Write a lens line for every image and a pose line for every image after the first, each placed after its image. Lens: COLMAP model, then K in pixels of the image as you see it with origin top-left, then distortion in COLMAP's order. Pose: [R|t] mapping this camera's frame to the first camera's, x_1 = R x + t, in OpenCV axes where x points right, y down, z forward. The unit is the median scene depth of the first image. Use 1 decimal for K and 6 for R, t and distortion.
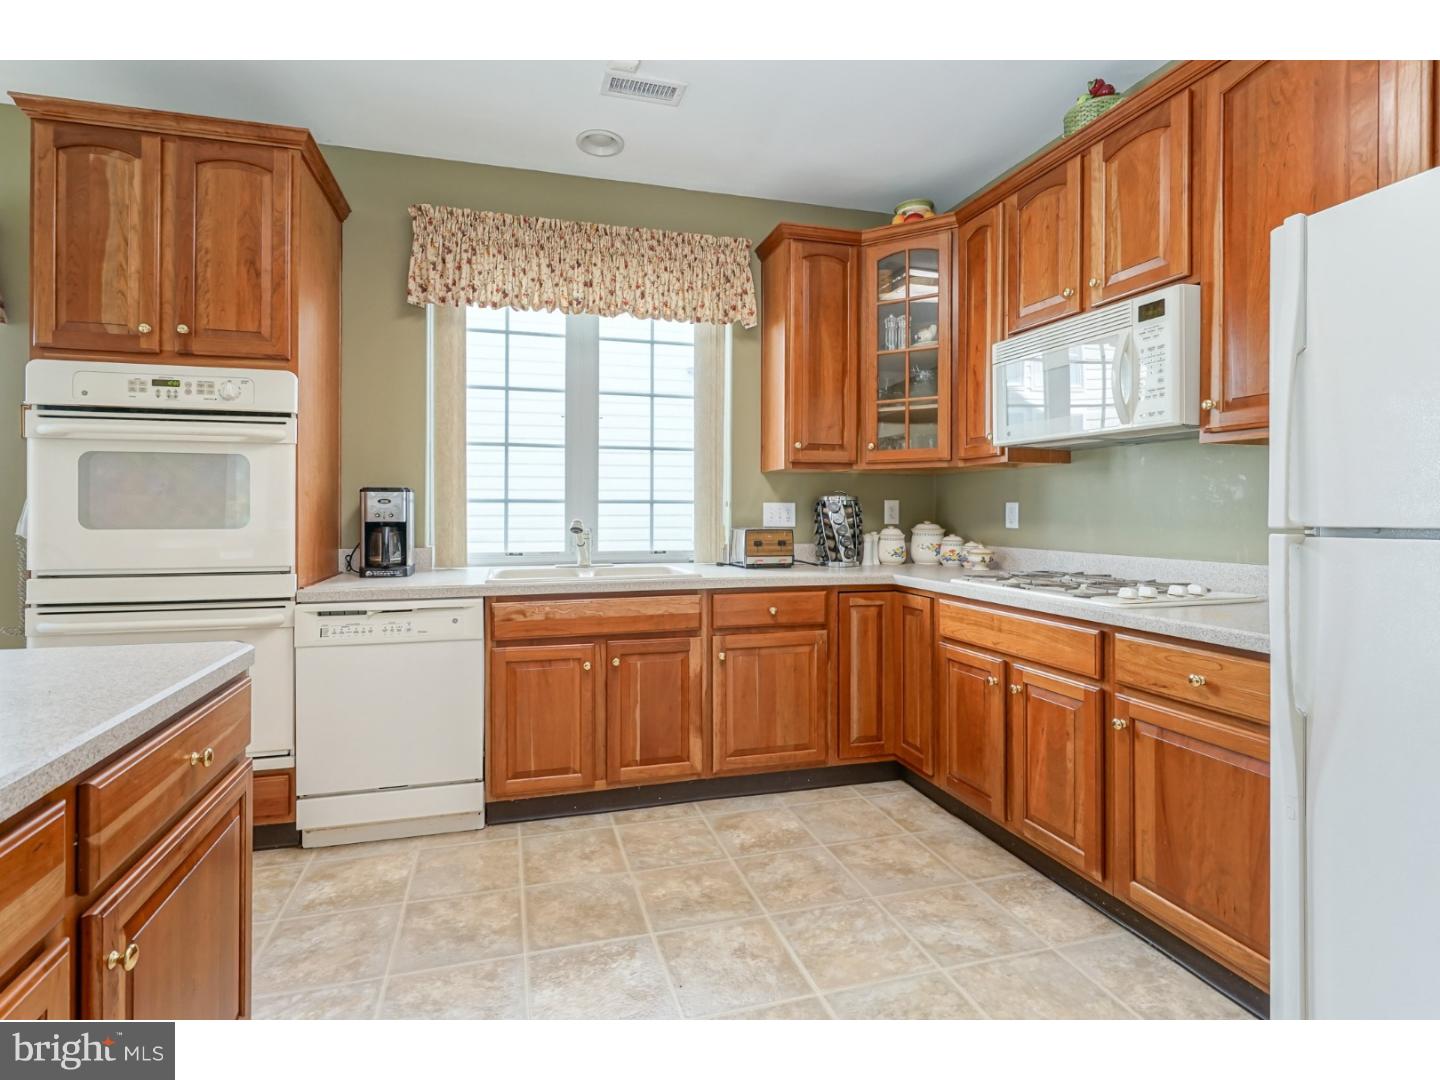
lens RADIAL K [[675.6, 0, 685.6], [0, 675.6, 511.5], [0, 0, 1]] dist [-0.008145, 0.003123]
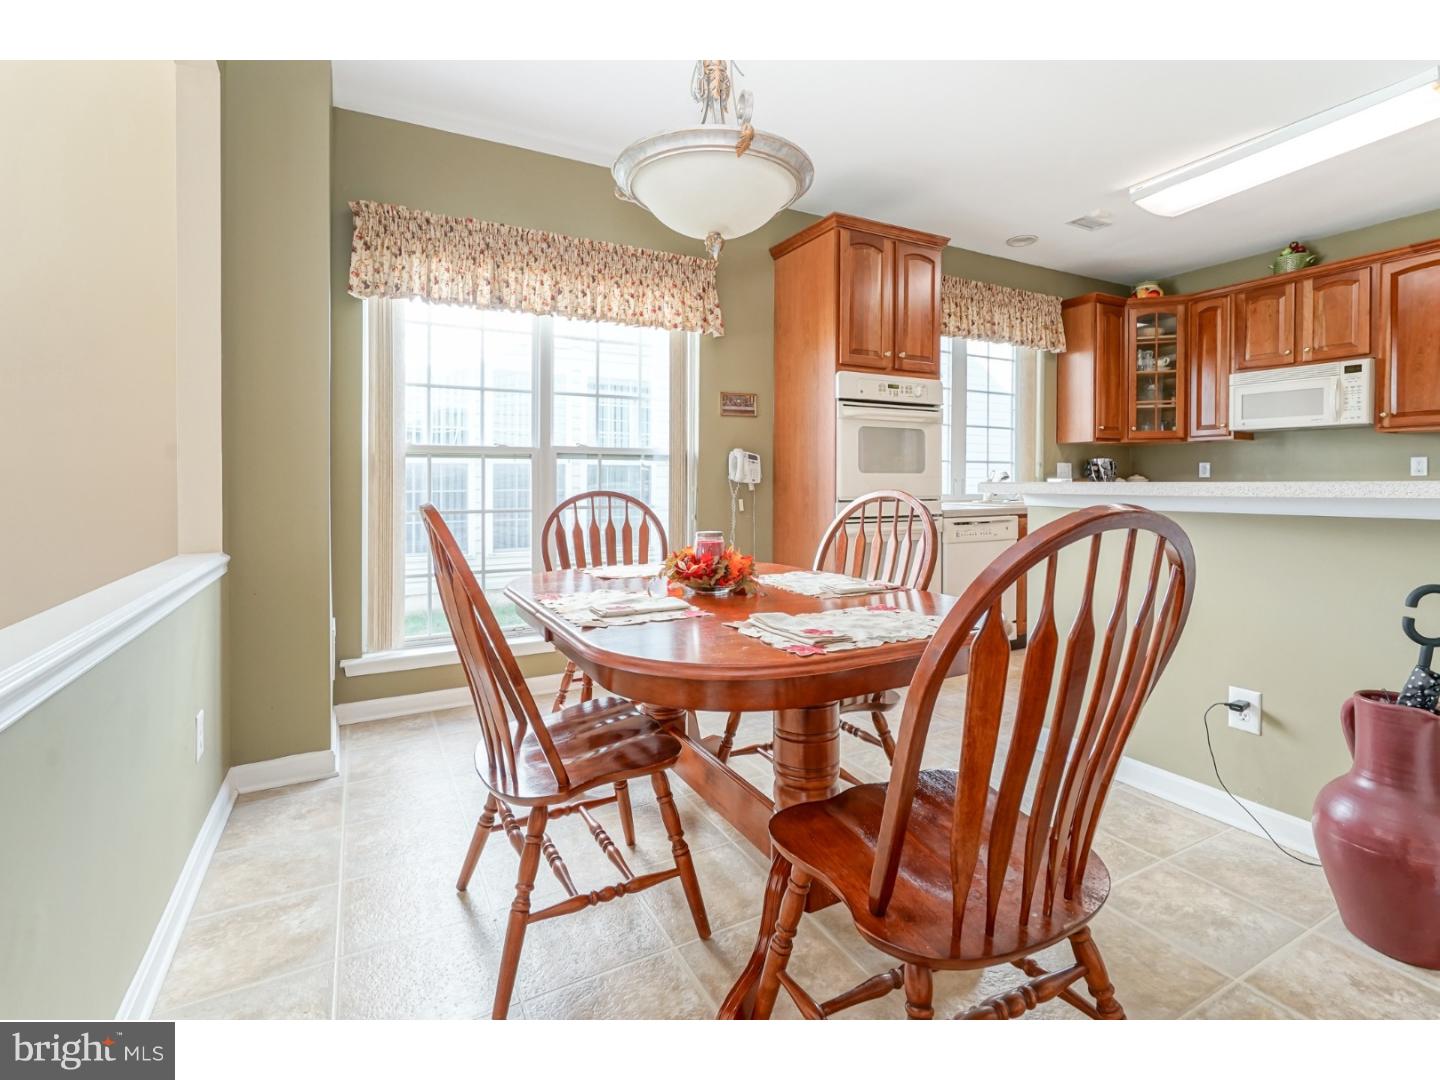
lens RADIAL K [[675.6, 0, 711.8], [0, 675.6, 487.2], [0, 0, 1]] dist [-0.008145, 0.003123]
pose [[0.972910, -0.004264, 0.231144, -1.574225], [0.003145, 0.999981, 0.005210, 0.049929], [-0.231162, -0.004342, 0.972906, -0.529098]]
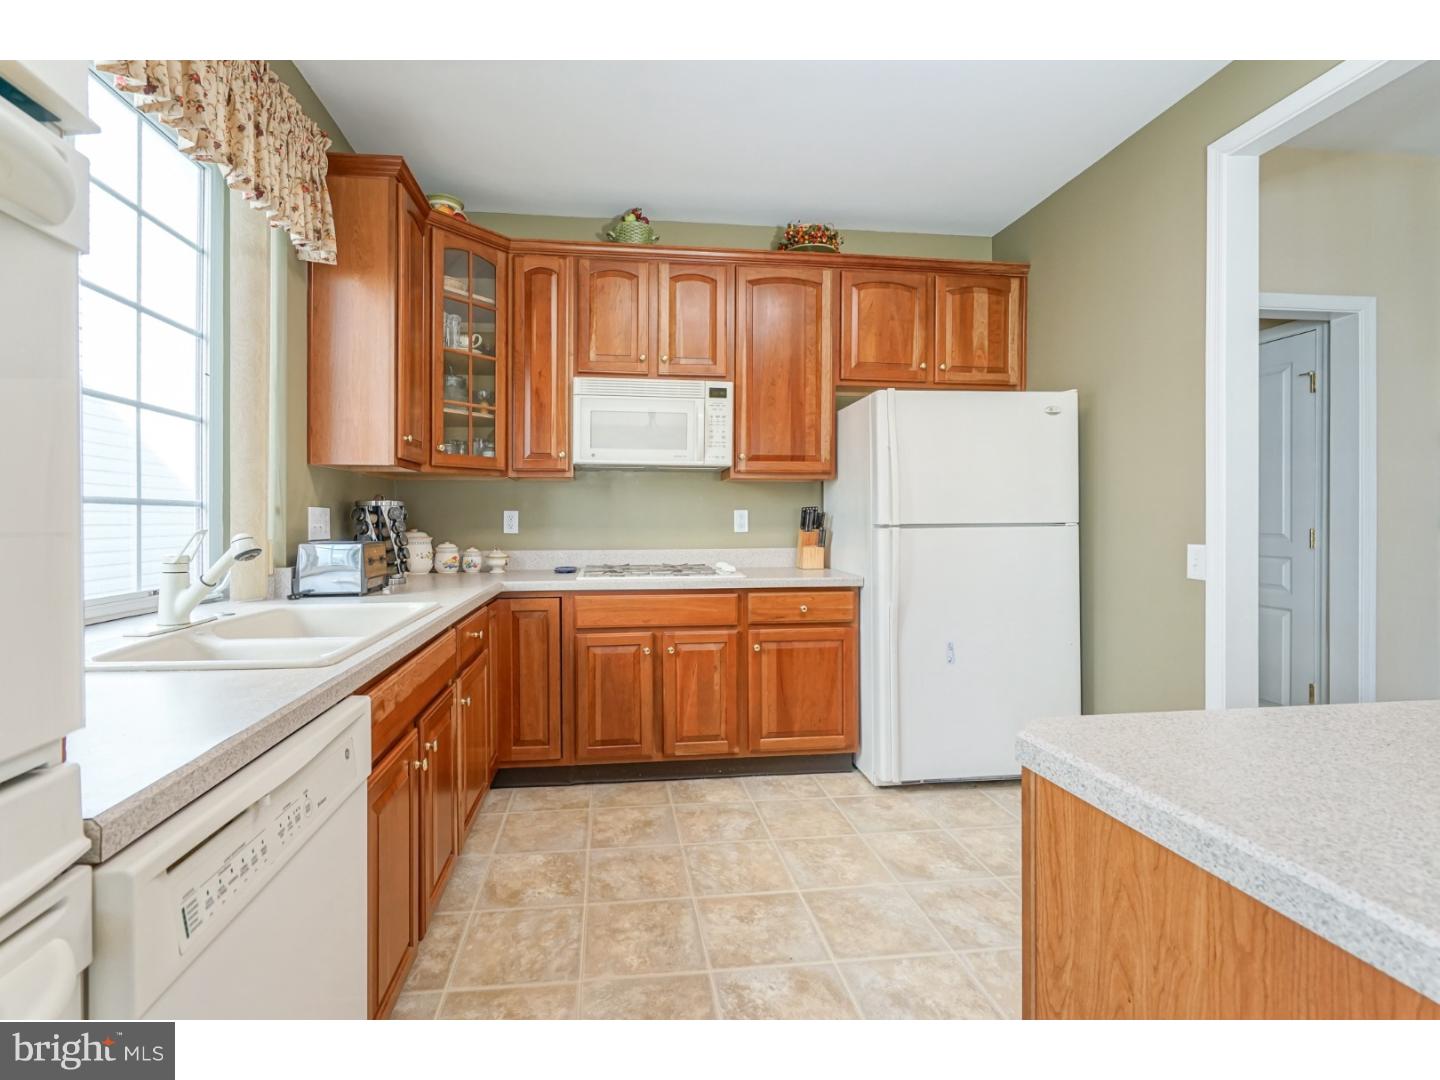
lens RADIAL K [[675.6, 0, 680.7], [0, 675.6, 524.7], [0, 0, 1]] dist [-0.008145, 0.003123]
pose [[0.152694, -0.010236, 0.988221, -0.818580], [0.002608, 0.999947, 0.009954, -0.000985], [-0.988270, 0.001057, 0.152712, 0.754620]]
